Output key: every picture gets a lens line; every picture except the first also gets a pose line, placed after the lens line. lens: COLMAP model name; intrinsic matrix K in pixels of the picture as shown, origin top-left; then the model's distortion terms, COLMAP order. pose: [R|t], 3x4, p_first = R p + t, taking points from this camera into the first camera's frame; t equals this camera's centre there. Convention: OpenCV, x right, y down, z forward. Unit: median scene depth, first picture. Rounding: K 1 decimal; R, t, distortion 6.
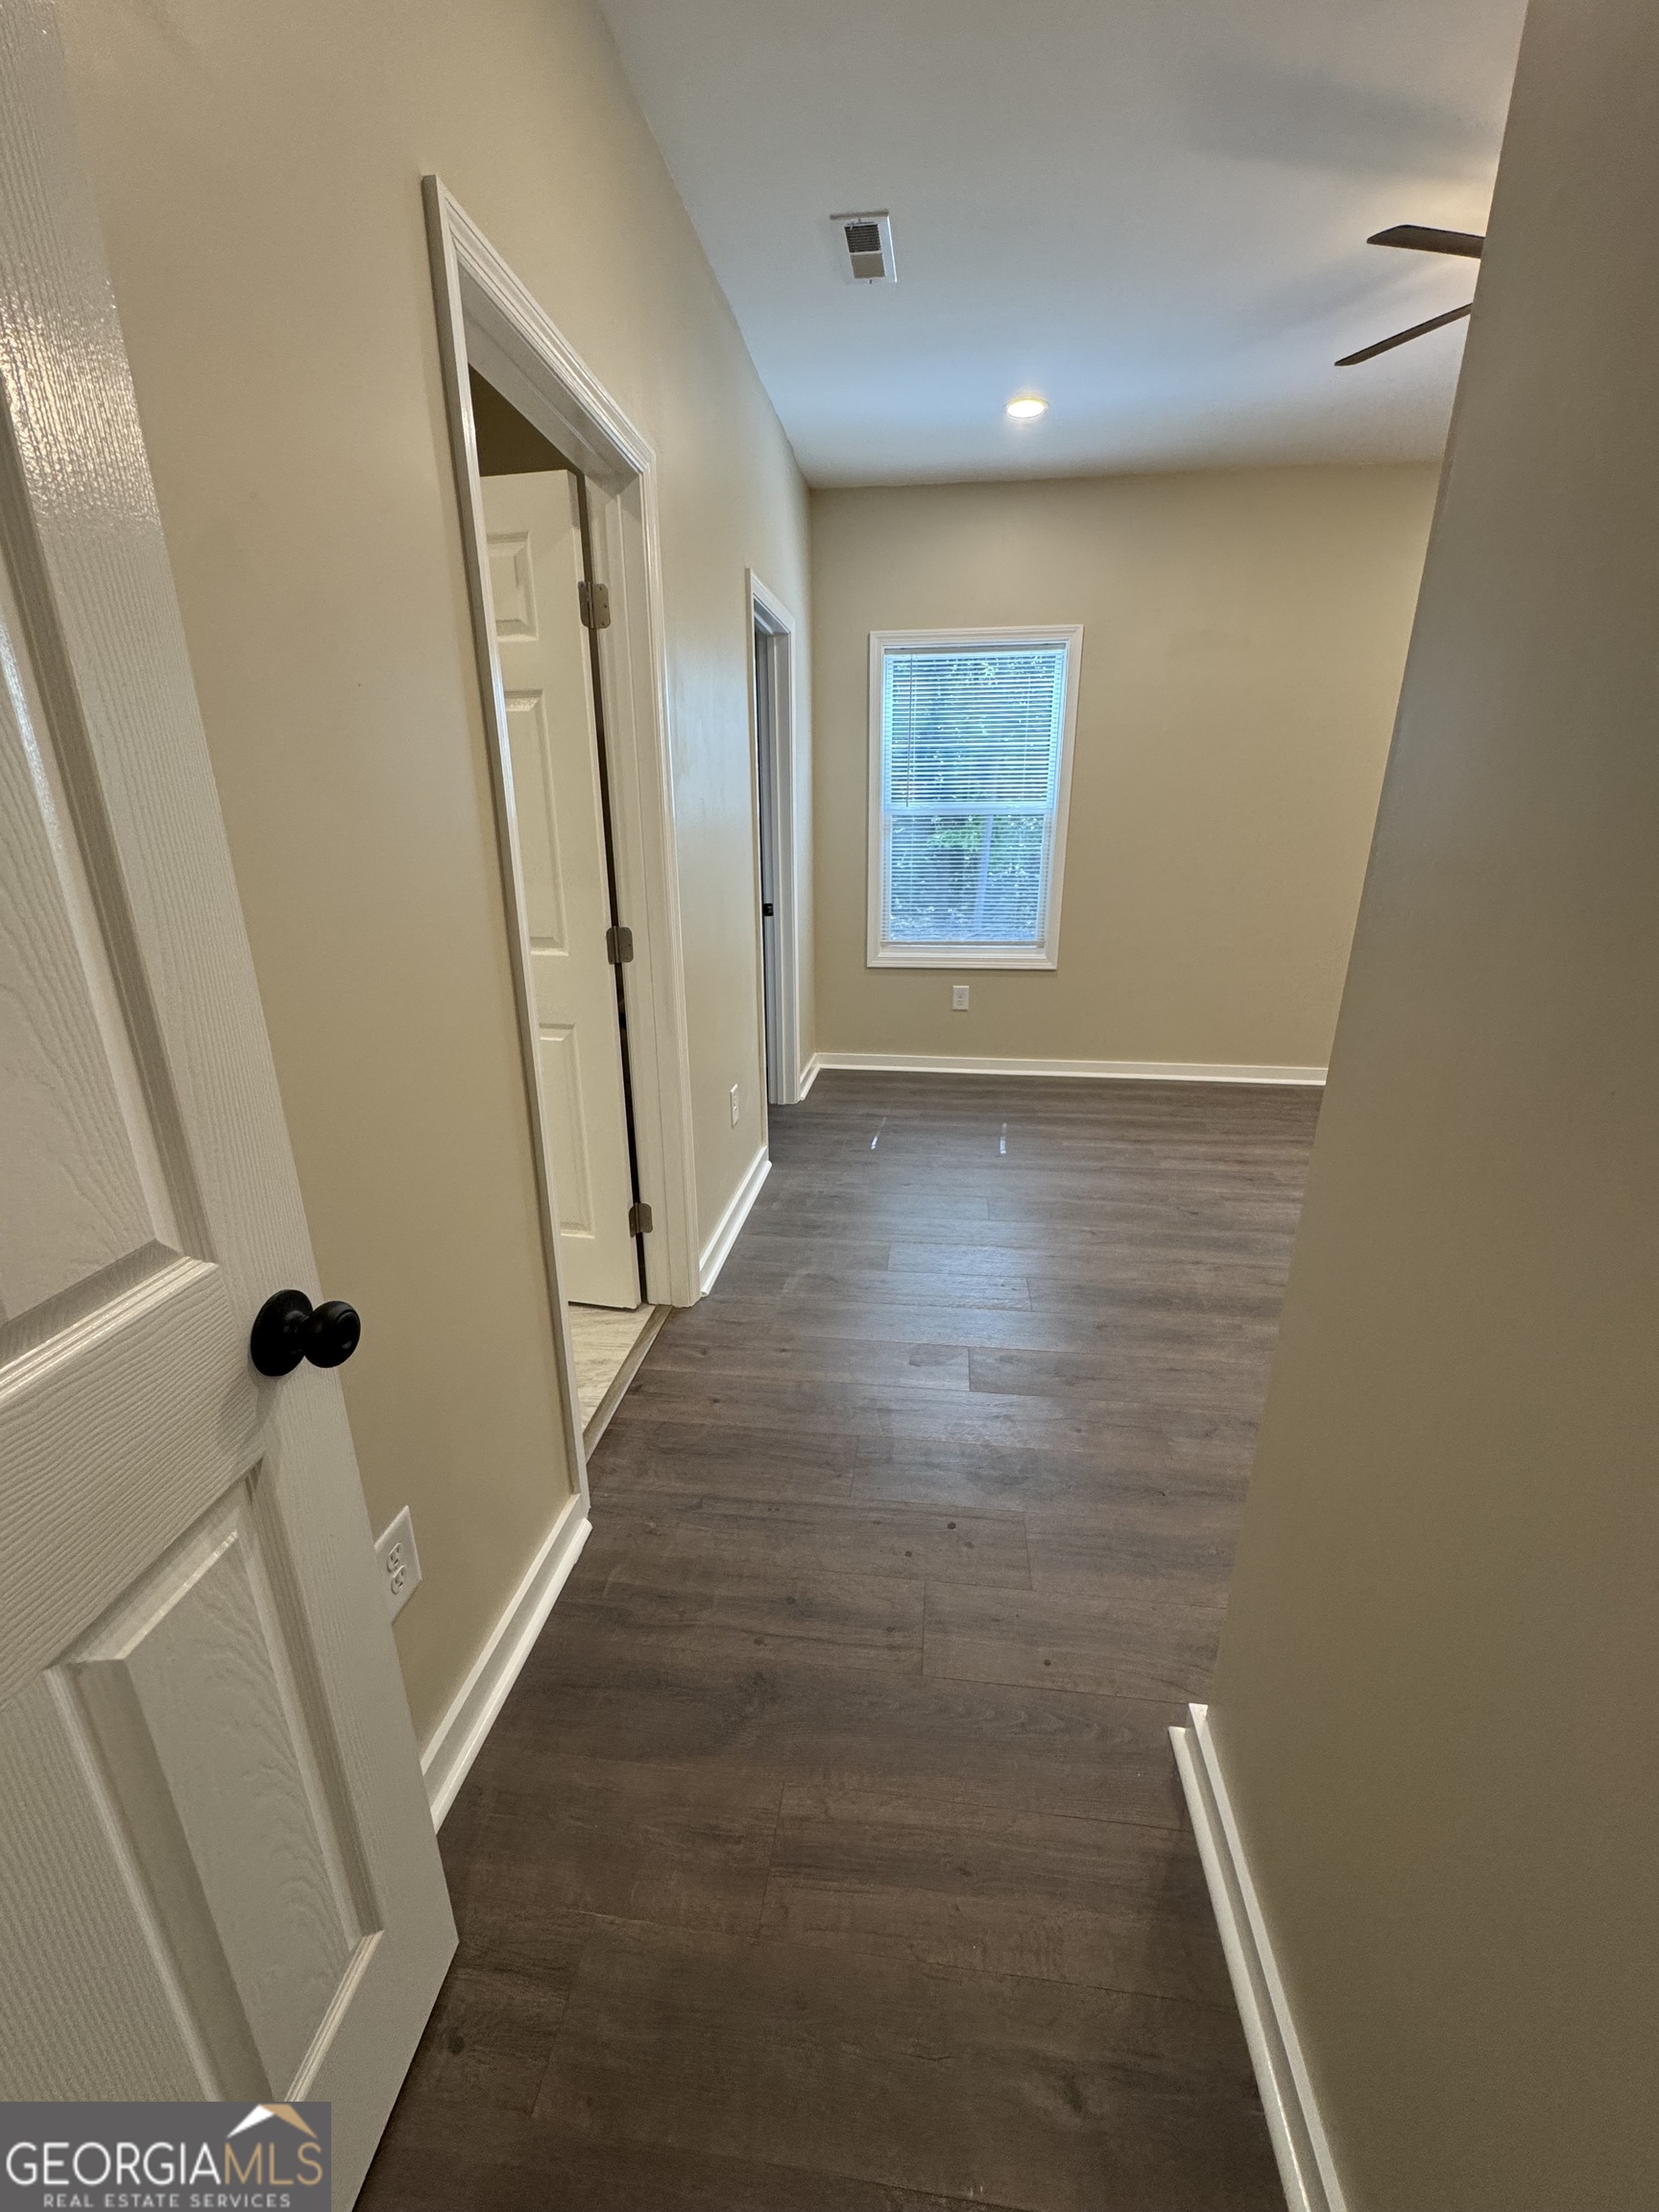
lens RADIAL K [[881.2, 0, 832.5], [0, 881.2, 1107.2], [0, 0, 1]] dist [-0.002610, 0.000074]
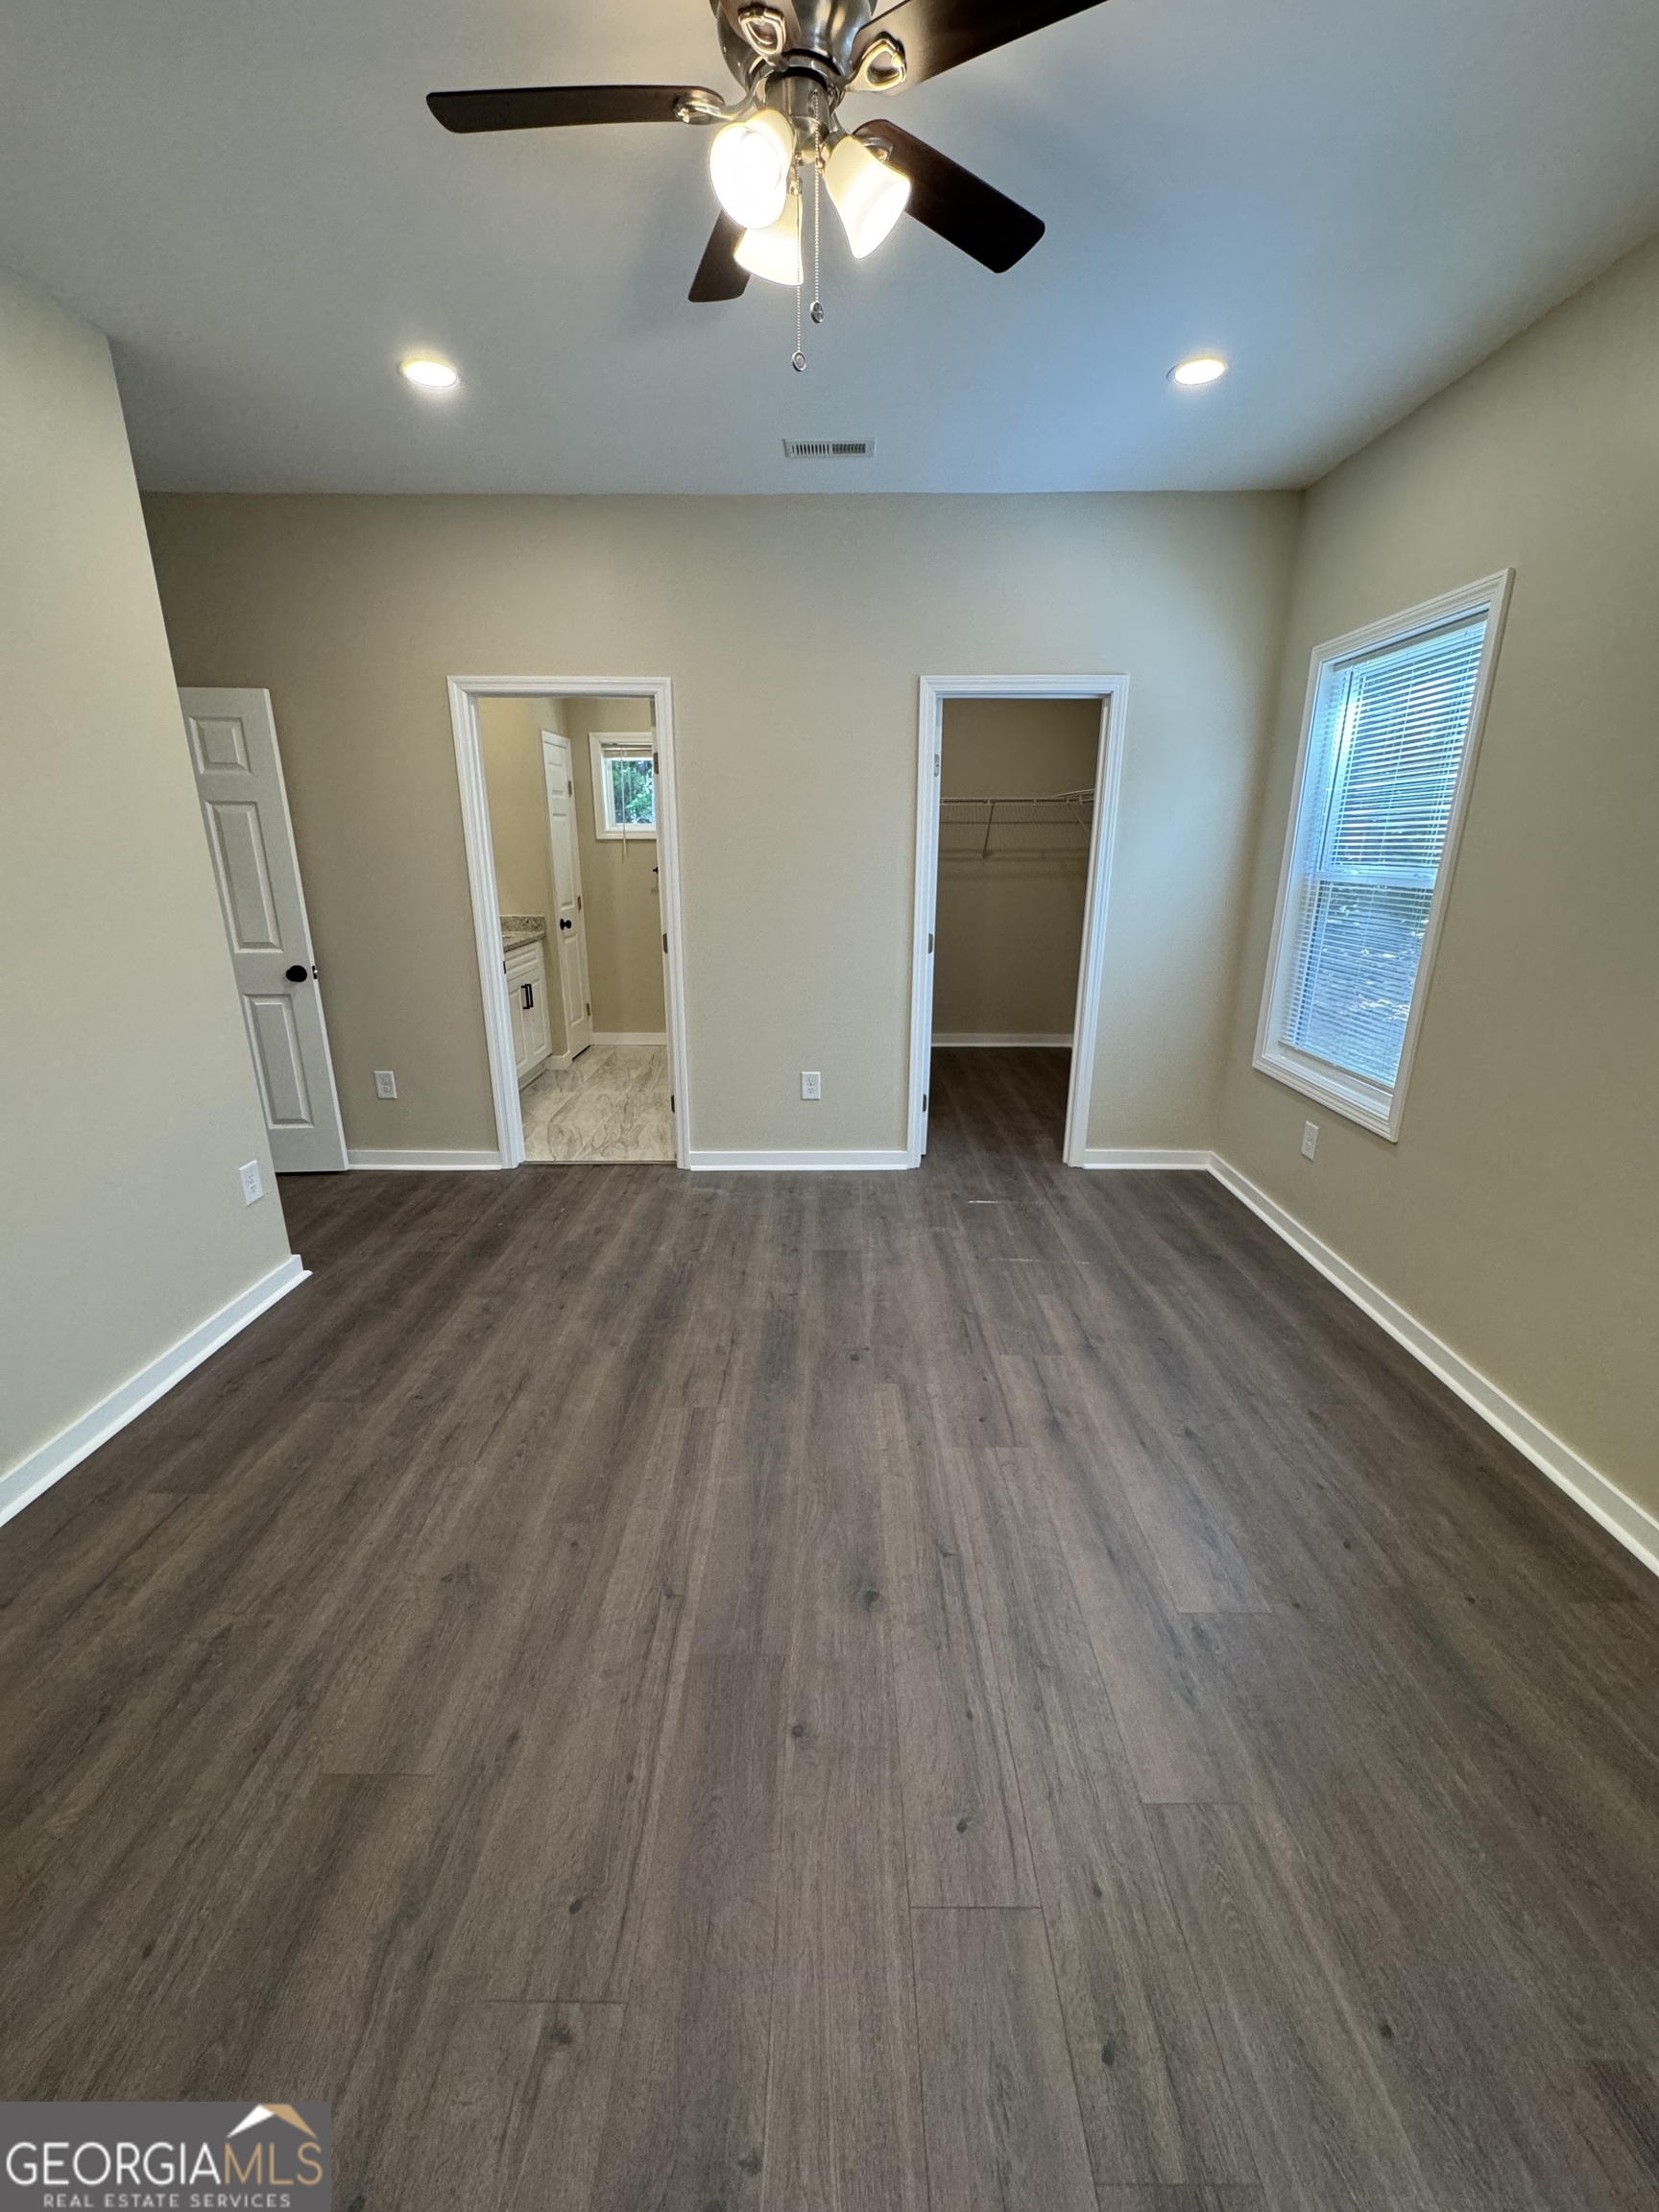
lens RADIAL K [[888.0, 0, 829.5], [0, 888.0, 1106.0], [0, 0, 1]] dist [-0.002108, 0.000034]
pose [[0.118868, 0.291884, -0.949039, 0.951987], [-0.317831, 0.916709, 0.242132, -0.248704], [0.940667, 0.272852, 0.201737, 0.614649]]
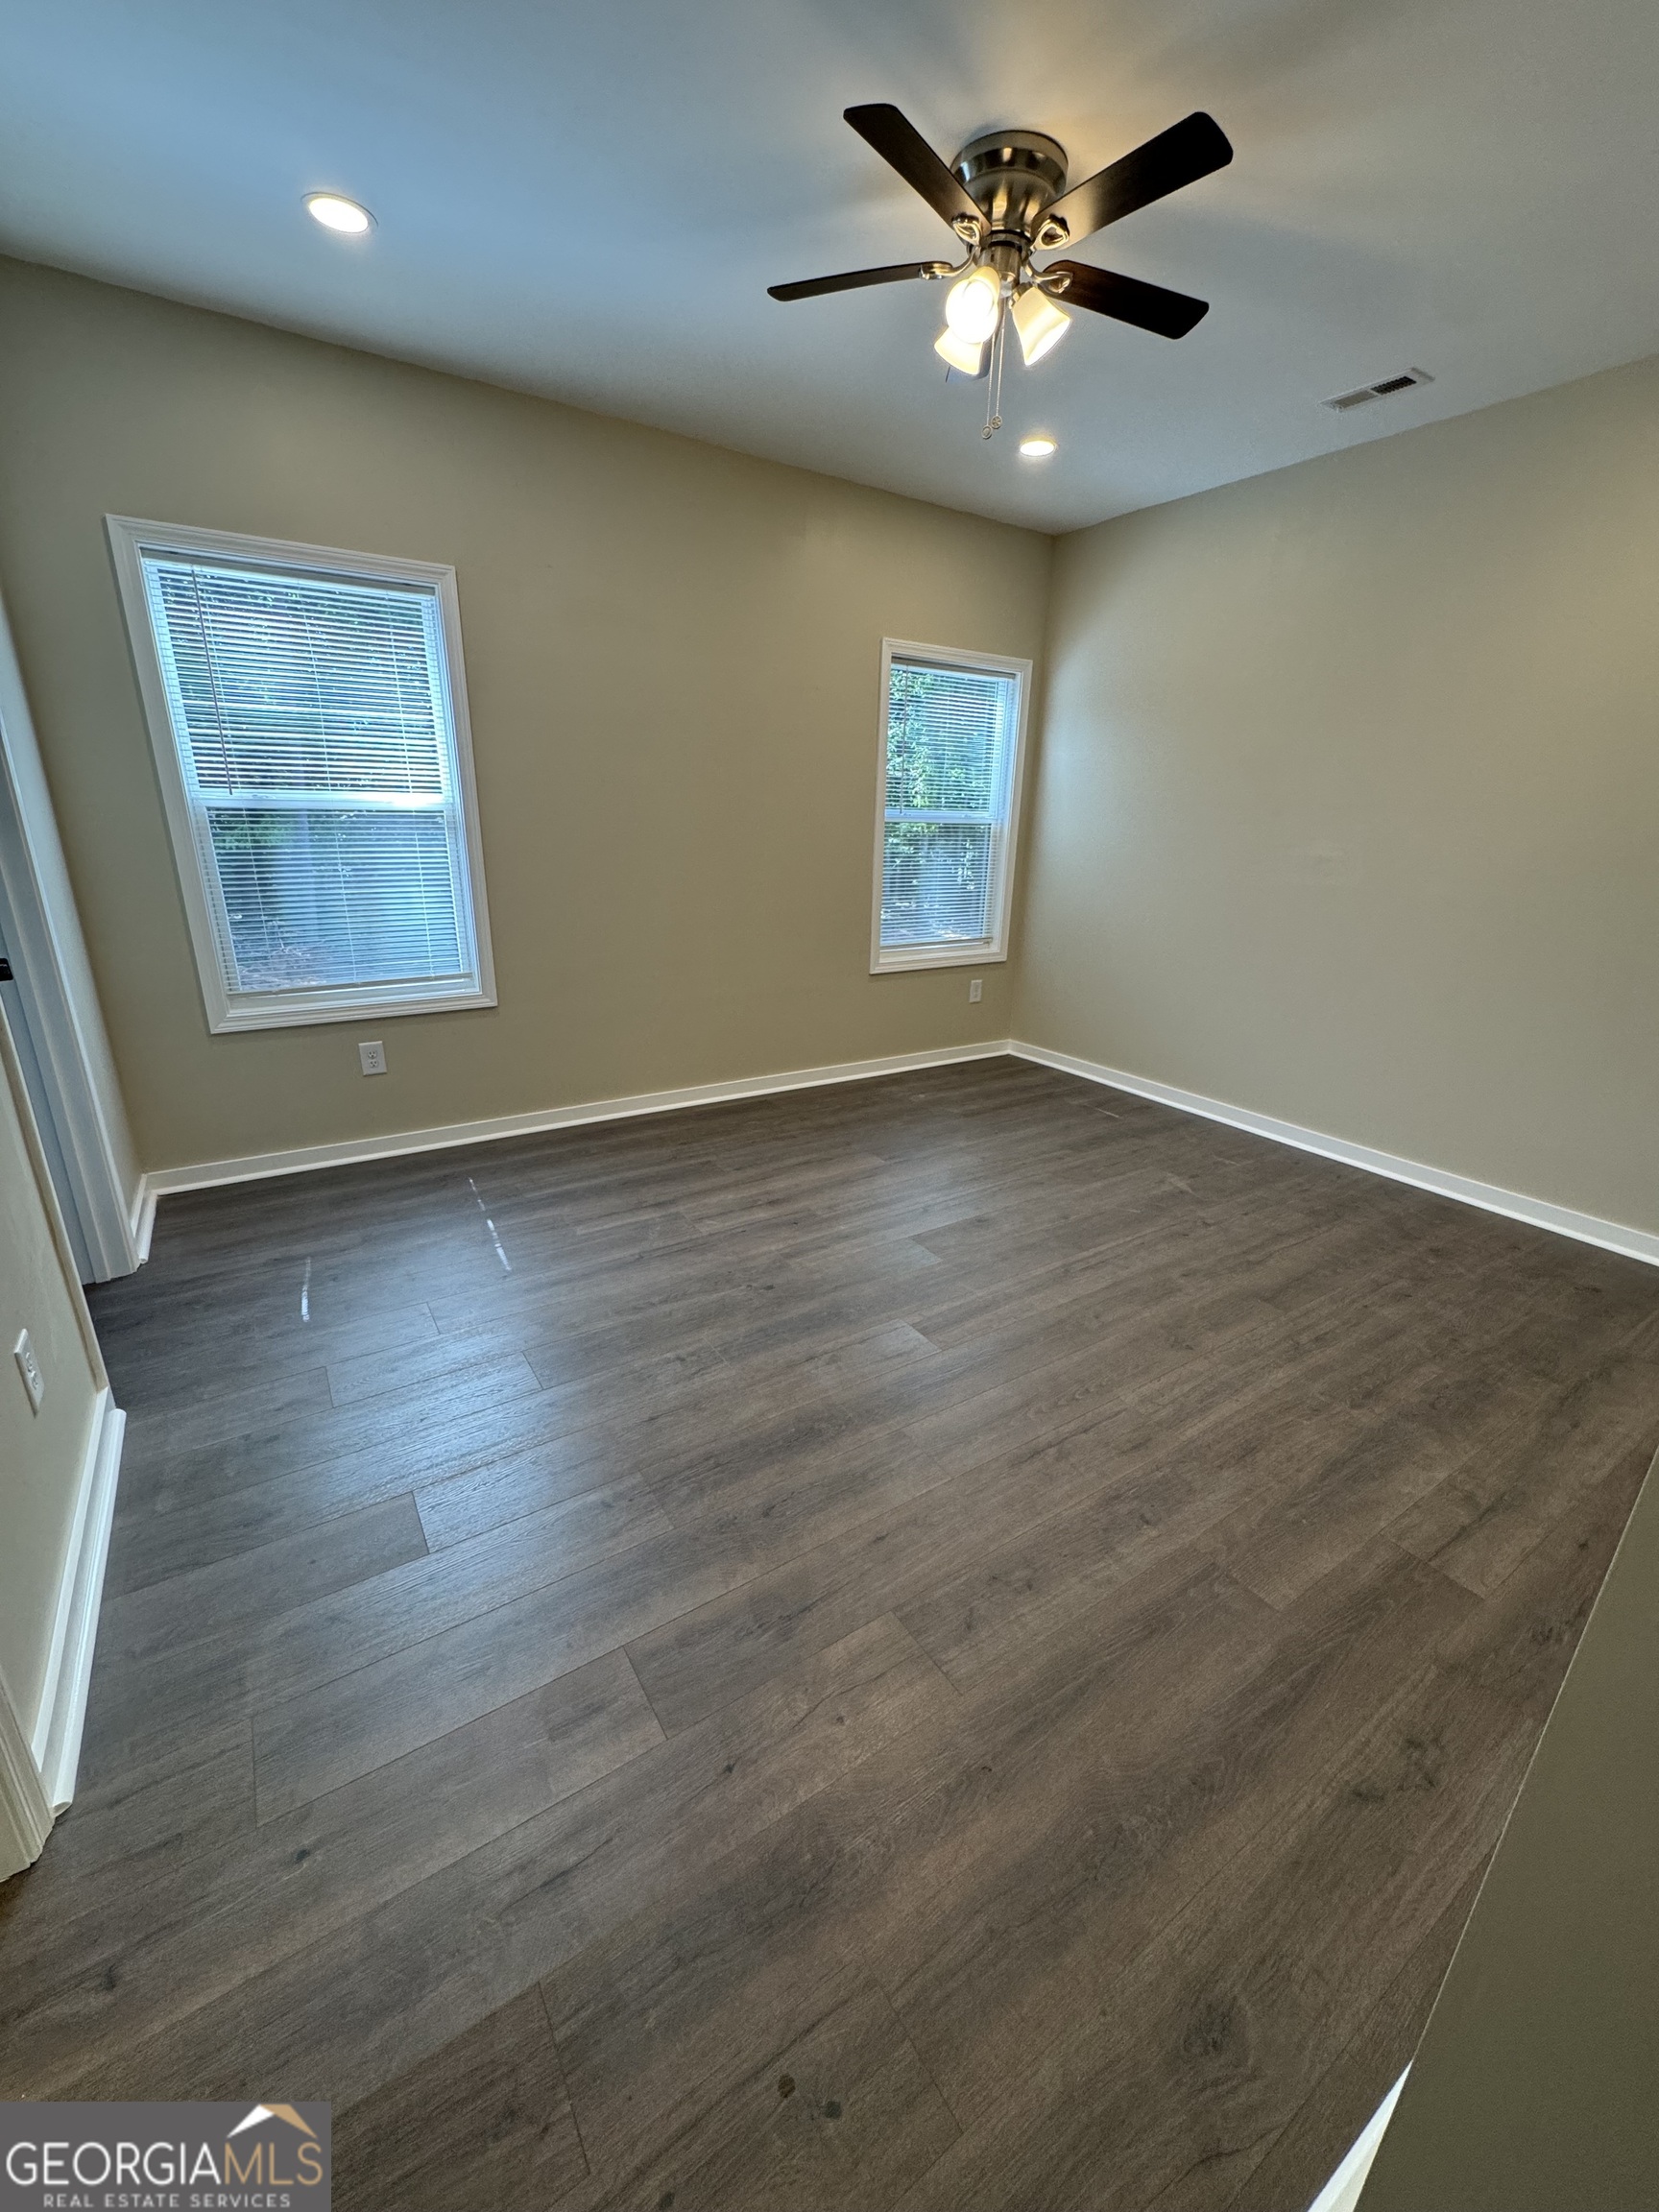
lens RADIAL K [[881.2, 0, 832.5], [0, 881.2, 1107.2], [0, 0, 1]] dist [-0.002610, 0.000074]
pose [[0.759523, -0.187510, 0.622869, -0.036465], [0.181119, 0.980646, 0.074360, -0.086676], [-0.624757, 0.056335, 0.778785, 0.235526]]
